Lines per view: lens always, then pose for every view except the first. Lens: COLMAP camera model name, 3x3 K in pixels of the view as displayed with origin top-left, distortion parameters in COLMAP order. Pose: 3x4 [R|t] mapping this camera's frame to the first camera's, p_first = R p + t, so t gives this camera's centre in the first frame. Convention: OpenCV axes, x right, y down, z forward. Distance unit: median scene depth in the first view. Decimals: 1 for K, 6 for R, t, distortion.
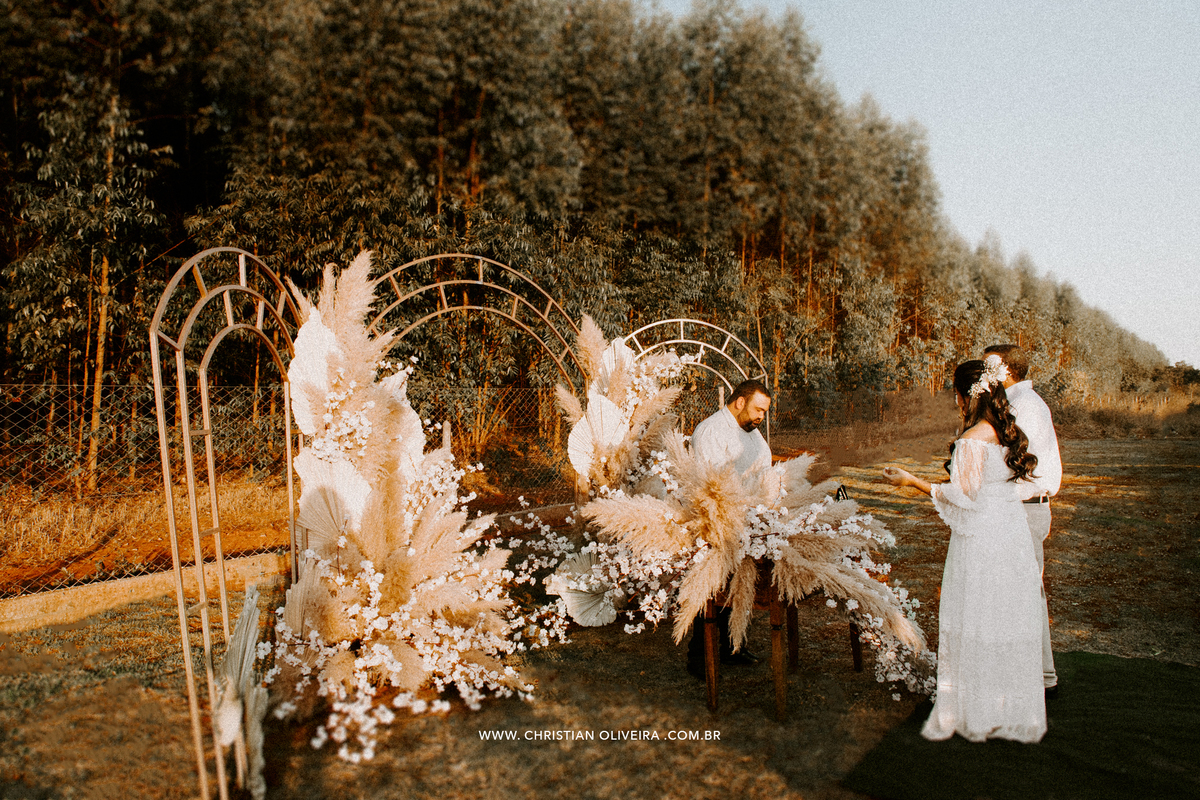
lens RADIAL K [[835.9, 0, 600.6], [0, 835.9, 397.0], [0, 0, 1]] dist [0.039147, 0.004343]
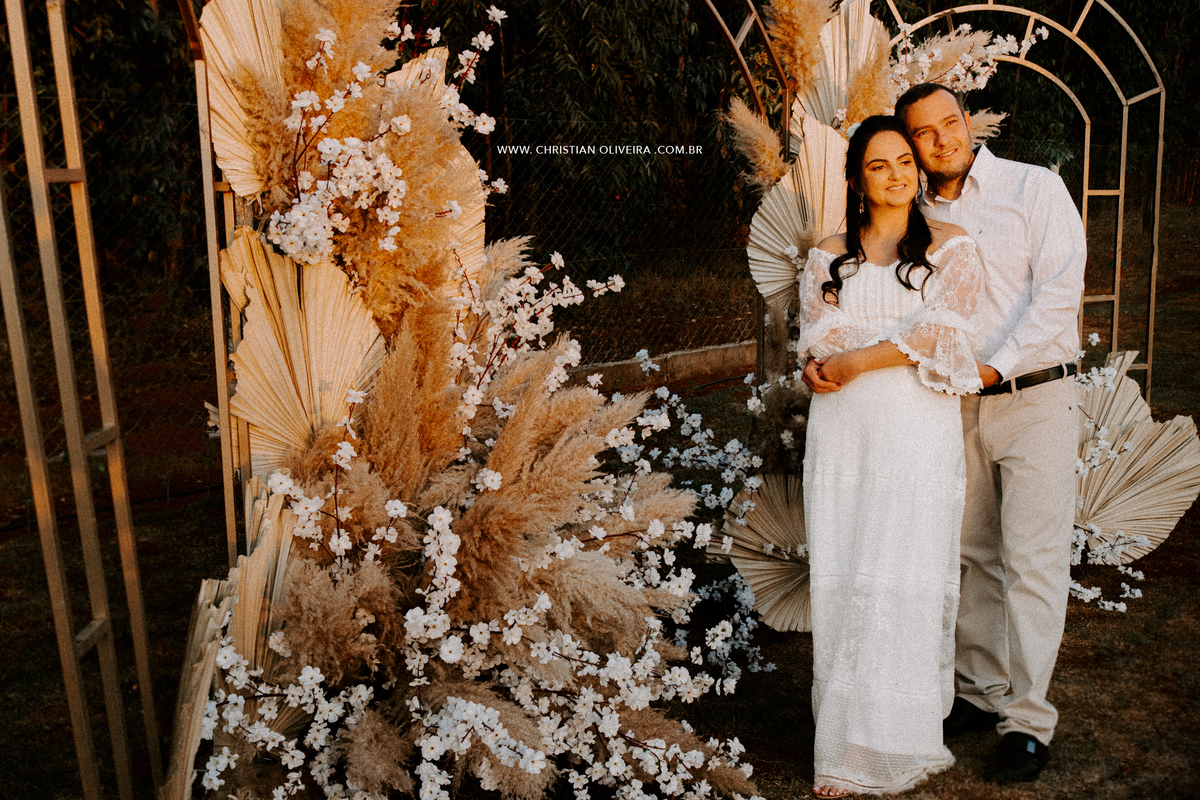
lens RADIAL K [[1568.1, 0, 601.3], [0, 1568.1, 405.0], [0, 0, 1]] dist [0.045457, 0.000000]
pose [[0.999374, 0.016533, 0.031268, -0.178623], [-0.021261, 0.987287, 0.157519, 0.019058], [-0.028267, -0.158085, 0.987021, 0.200580]]
